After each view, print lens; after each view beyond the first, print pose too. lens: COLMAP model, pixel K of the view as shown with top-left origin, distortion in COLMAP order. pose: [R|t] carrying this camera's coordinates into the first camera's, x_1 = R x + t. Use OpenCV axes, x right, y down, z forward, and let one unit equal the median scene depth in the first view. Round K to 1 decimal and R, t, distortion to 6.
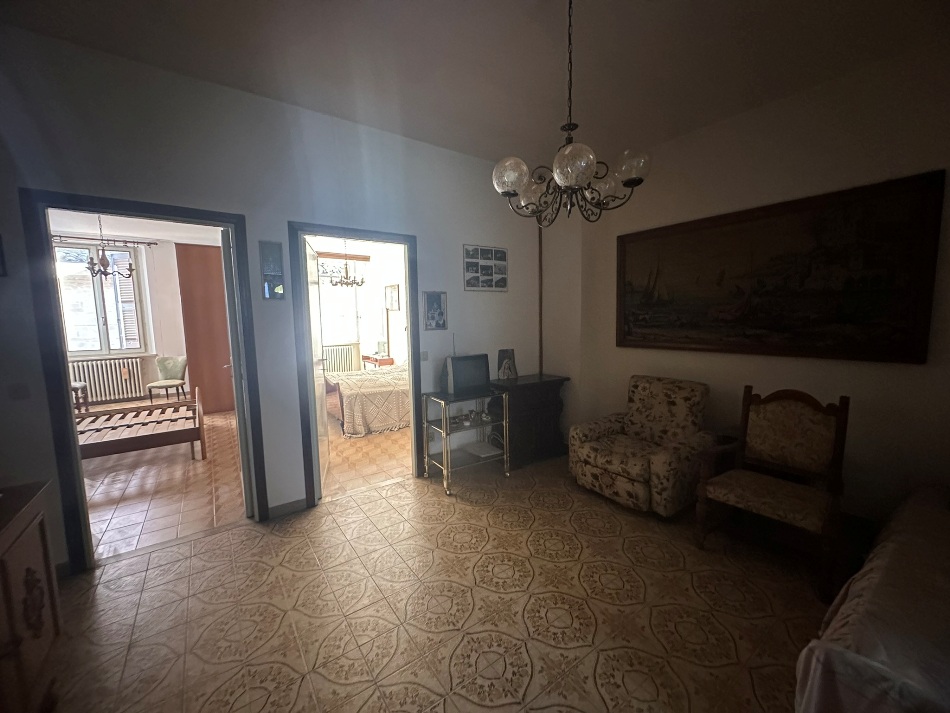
lens RADIAL K [[378.3, 0, 476.6], [0, 378.3, 357.8], [0, 0, 1]] dist [-0.006078, 0.001075]
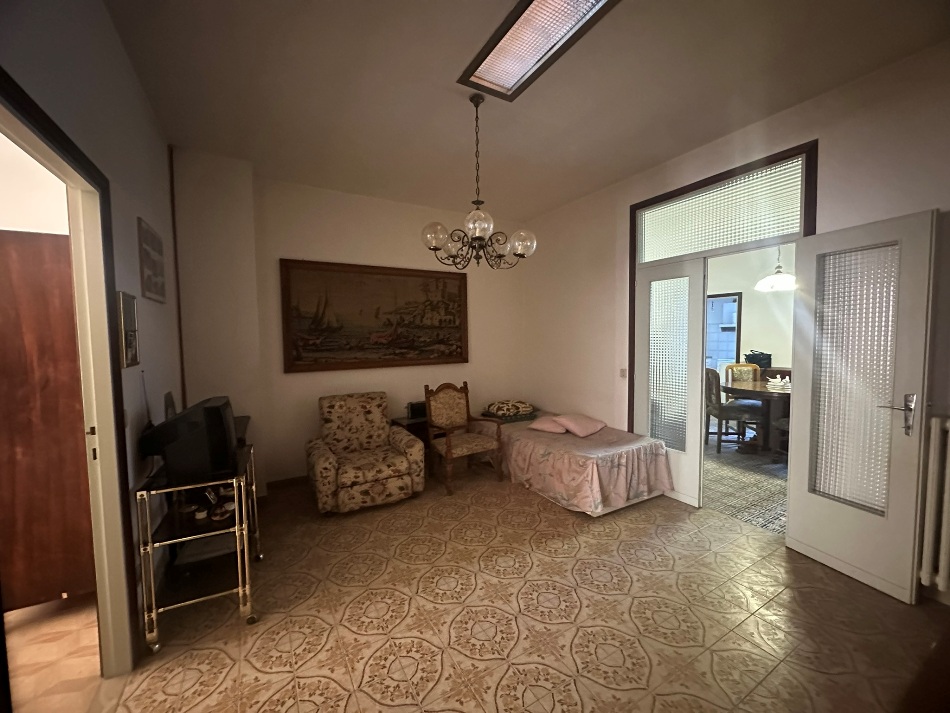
lens RADIAL K [[378.3, 0, 476.5], [0, 378.3, 355.4], [0, 0, 1]] dist [-0.006078, 0.001075]
pose [[0.092982, -0.035845, 0.995022, -0.676899], [0.118293, 0.992671, 0.024706, -0.051415], [-0.988616, 0.115407, 0.096541, 0.546794]]
